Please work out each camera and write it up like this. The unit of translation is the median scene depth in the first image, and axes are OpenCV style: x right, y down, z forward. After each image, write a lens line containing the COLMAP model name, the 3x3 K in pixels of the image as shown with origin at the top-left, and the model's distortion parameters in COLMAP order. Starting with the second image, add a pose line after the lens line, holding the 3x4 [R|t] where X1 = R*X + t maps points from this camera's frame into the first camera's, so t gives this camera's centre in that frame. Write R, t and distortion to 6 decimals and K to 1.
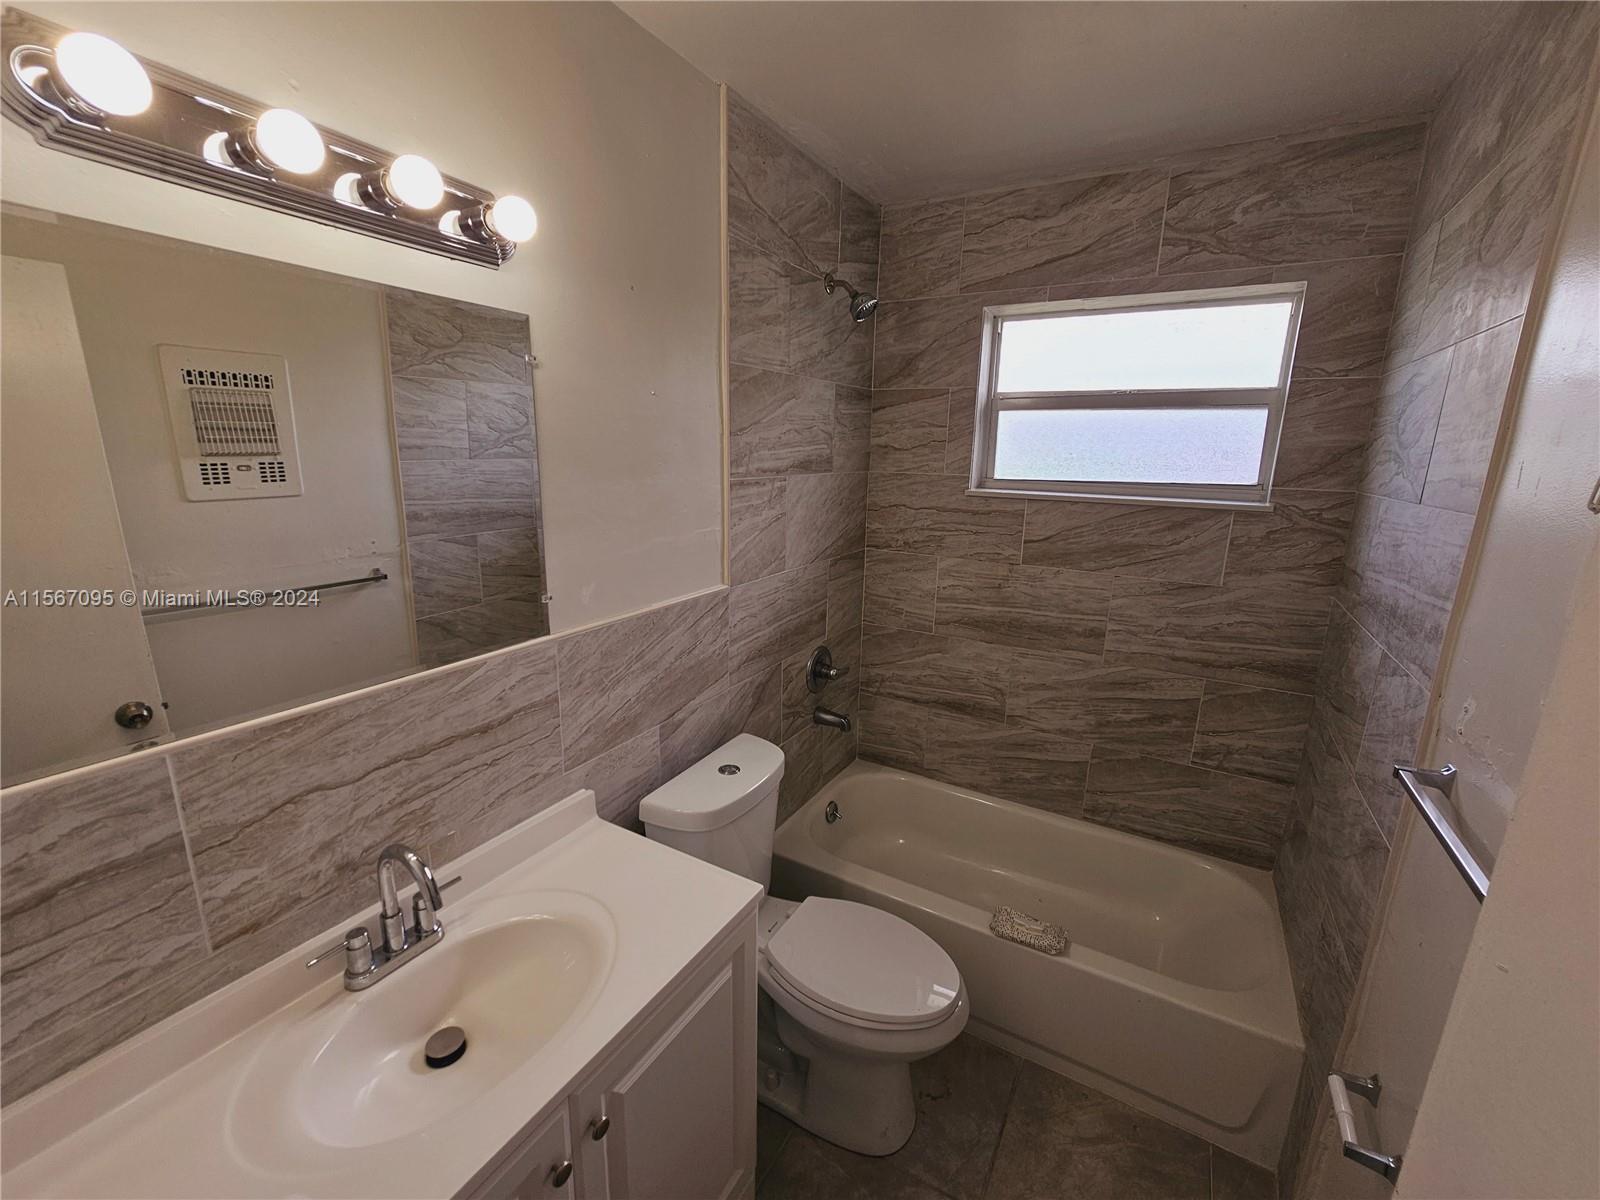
lens RADIAL K [[657.1, 0, 796.0], [0, 657.1, 600.4], [0, 0, 1]] dist [-0.003555, 0.001630]
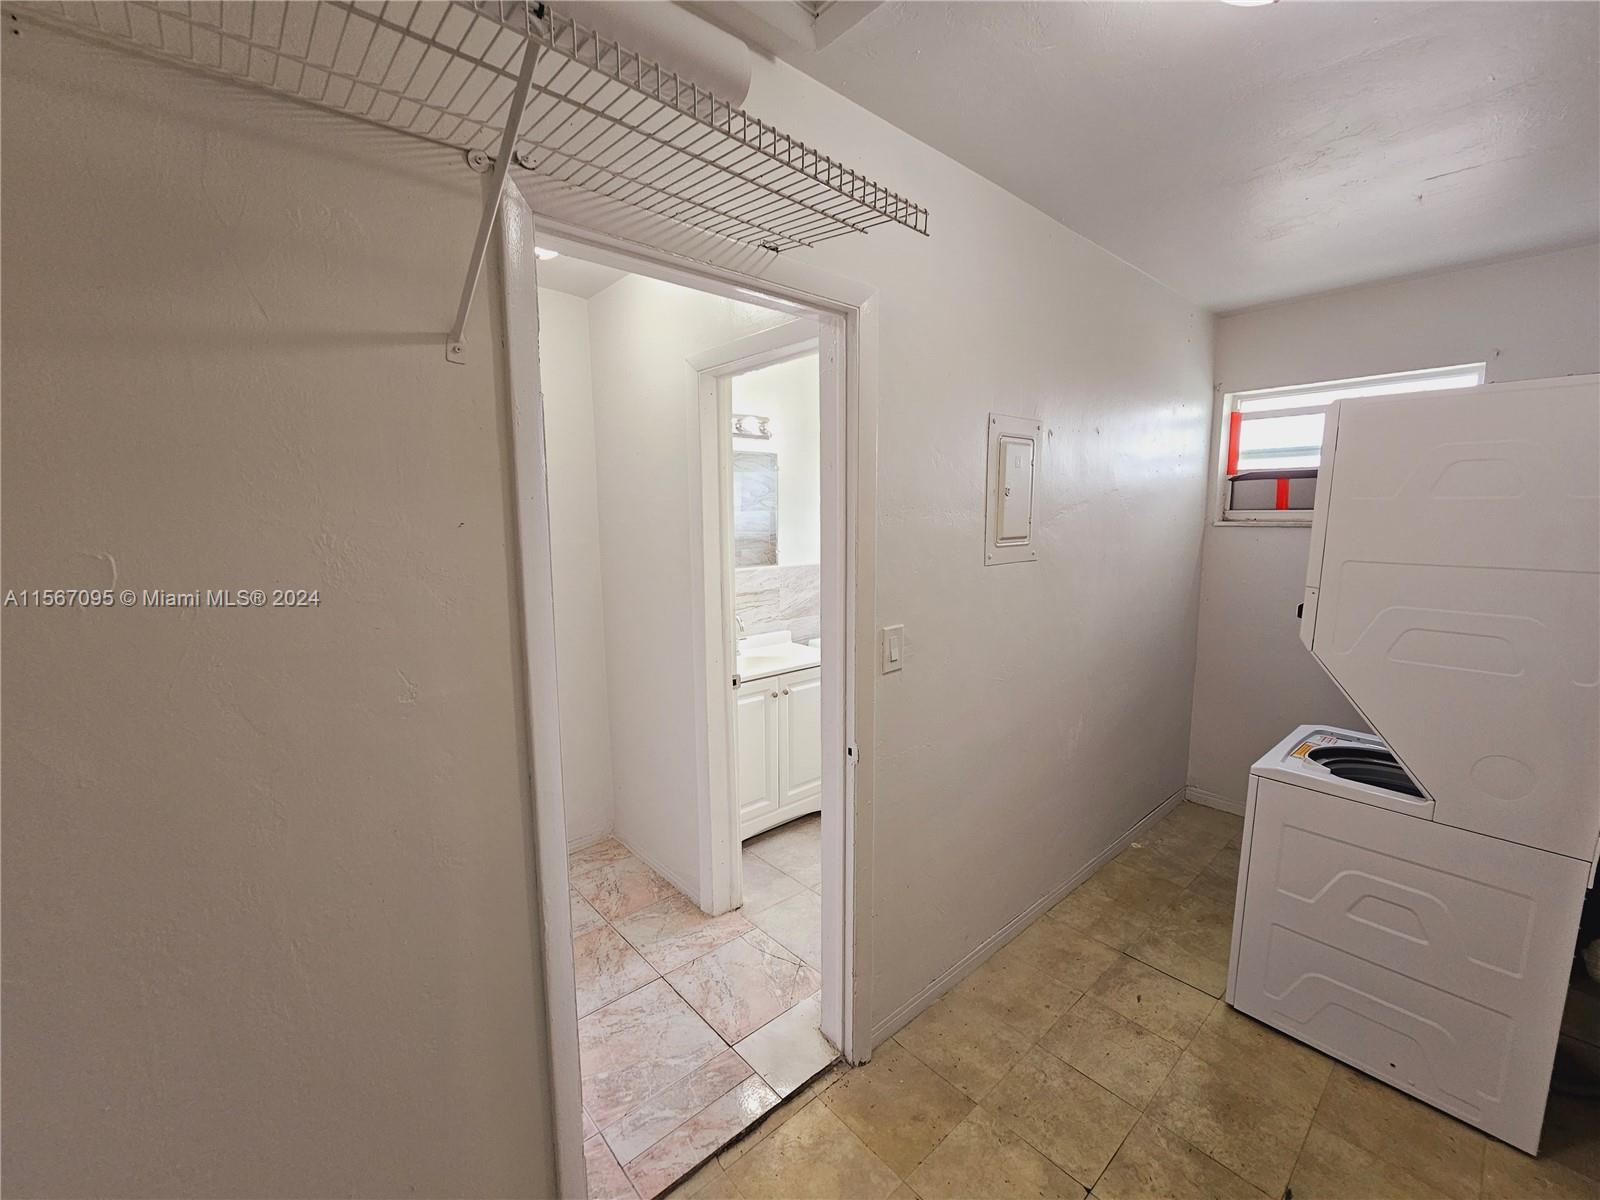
lens RADIAL K [[657.1, 0, 801.4], [0, 657.1, 599.3], [0, 0, 1]] dist [-0.003555, 0.001630]
pose [[0.951358, 0.015706, -0.307687, 0.542811], [-0.046567, 0.994556, -0.093218, 0.429737], [0.304548, 0.103012, 0.946910, -1.494964]]
